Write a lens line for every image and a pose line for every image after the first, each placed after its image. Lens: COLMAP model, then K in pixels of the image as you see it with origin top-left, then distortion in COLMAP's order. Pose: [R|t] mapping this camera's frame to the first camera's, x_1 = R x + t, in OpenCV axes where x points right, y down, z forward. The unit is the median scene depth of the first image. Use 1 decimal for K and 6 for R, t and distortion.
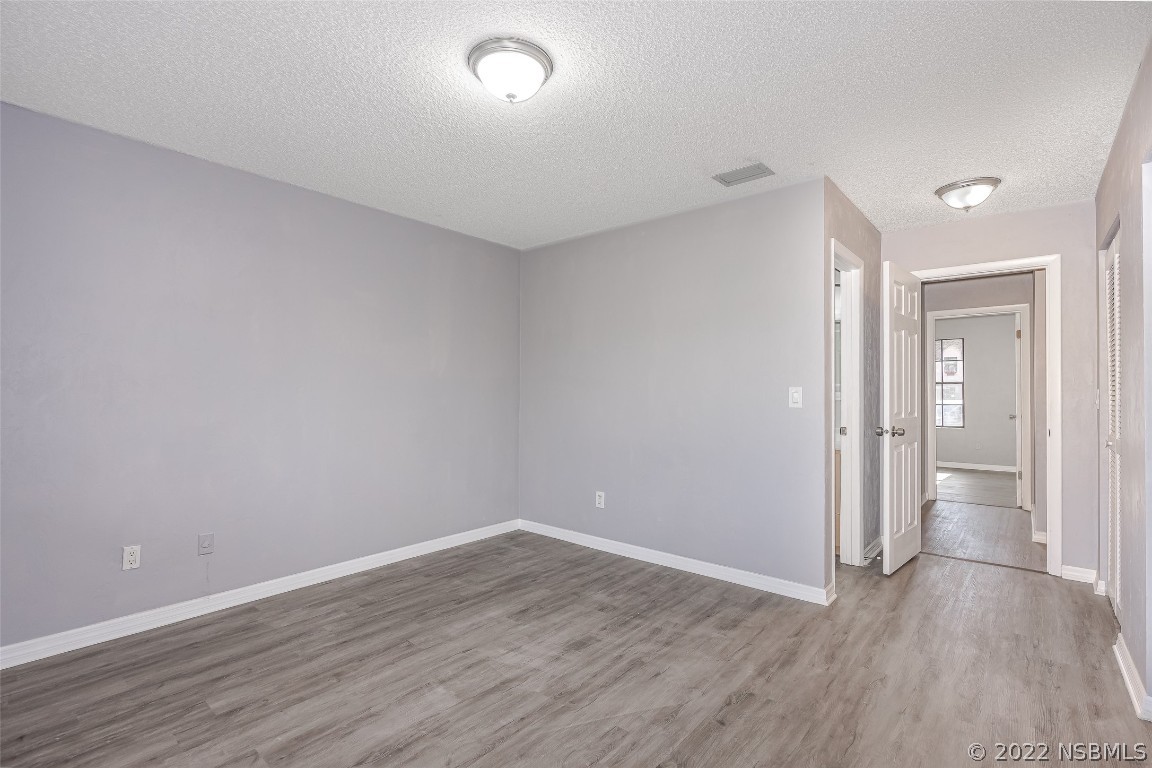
lens RADIAL K [[525.8, 0, 573.7], [0, 525.8, 388.0], [0, 0, 1]] dist [-0.008858, 0.002423]
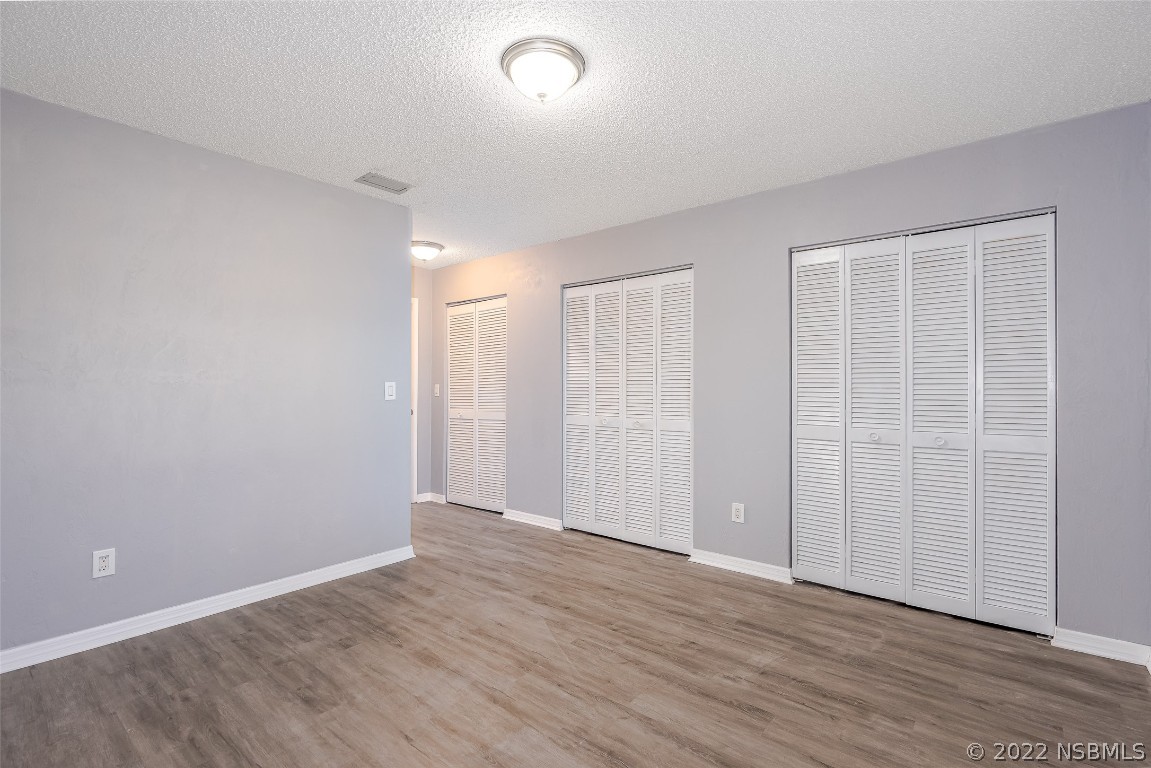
lens RADIAL K [[525.3, 0, 573.5], [0, 525.3, 383.9], [0, 0, 1]] dist [-0.008858, 0.002423]
pose [[-0.023011, 0.005637, 0.999719, -0.804381], [-0.011588, 0.999915, -0.005905, 0.005745], [-0.999668, -0.011720, -0.022943, 0.675315]]
